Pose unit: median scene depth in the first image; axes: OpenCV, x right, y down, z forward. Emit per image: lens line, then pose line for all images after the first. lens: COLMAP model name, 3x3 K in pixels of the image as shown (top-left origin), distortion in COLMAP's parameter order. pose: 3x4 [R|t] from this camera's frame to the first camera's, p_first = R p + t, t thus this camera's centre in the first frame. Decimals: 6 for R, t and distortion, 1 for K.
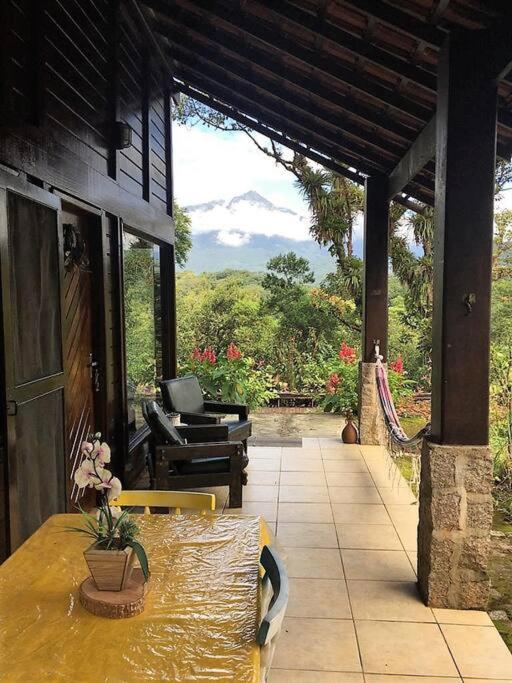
lens RADIAL K [[855.8, 0, 256.0], [0, 855.8, 341.5], [0, 0, 1]] dist [0.201005, 0.001206]
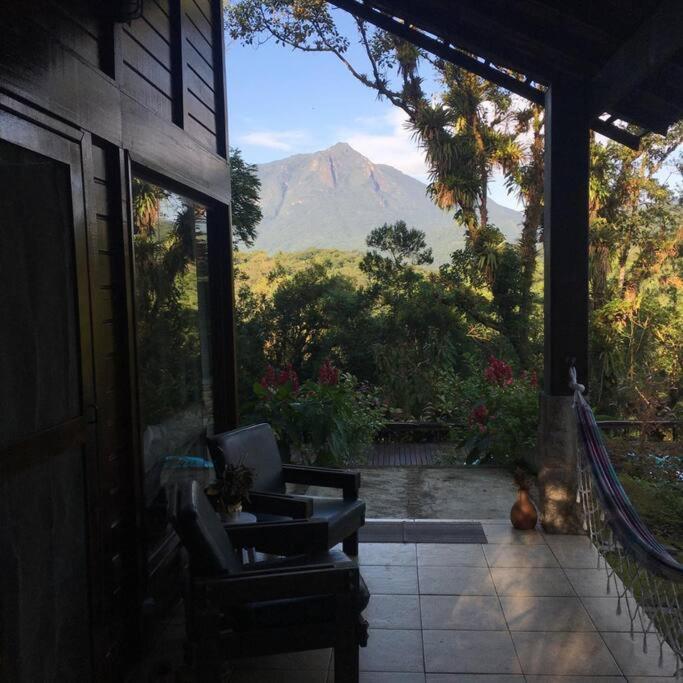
lens RADIAL K [[1132.7, 0, 339.7], [0, 1132.7, 381.6], [0, 0, 1]] dist [-0.018870, 1.009635]
pose [[0.999859, -0.013867, -0.009519, -0.003409], [0.014186, 0.999310, 0.034318, -0.003900], [0.009036, -0.034448, 0.999366, 0.055538]]
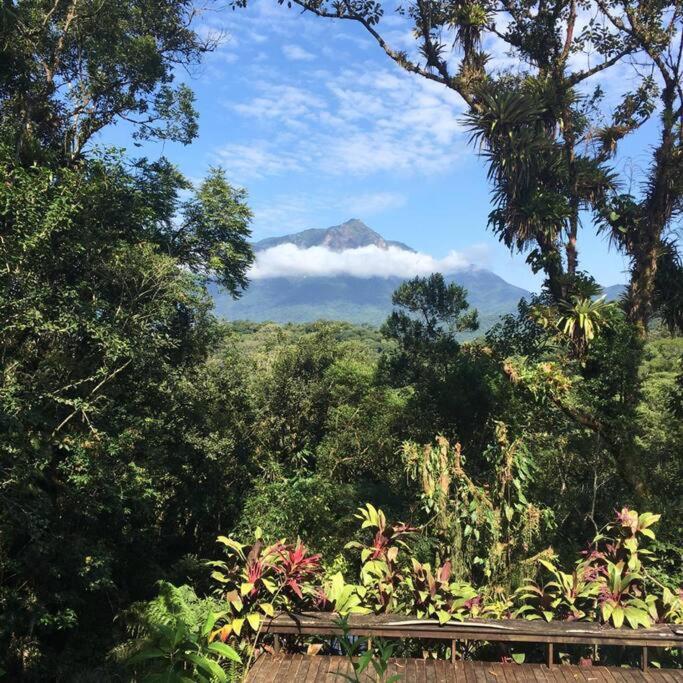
lens RADIAL K [[1164.9, 0, 341.3], [0, 1164.9, 325.9], [0, 0, 1]] dist [0.014141, 2.057491]
pose [[0.999665, 0.019986, -0.016439, -0.009375], [-0.021186, 0.996852, -0.076396, -0.016469], [0.014860, 0.076719, 0.996942, 0.343377]]
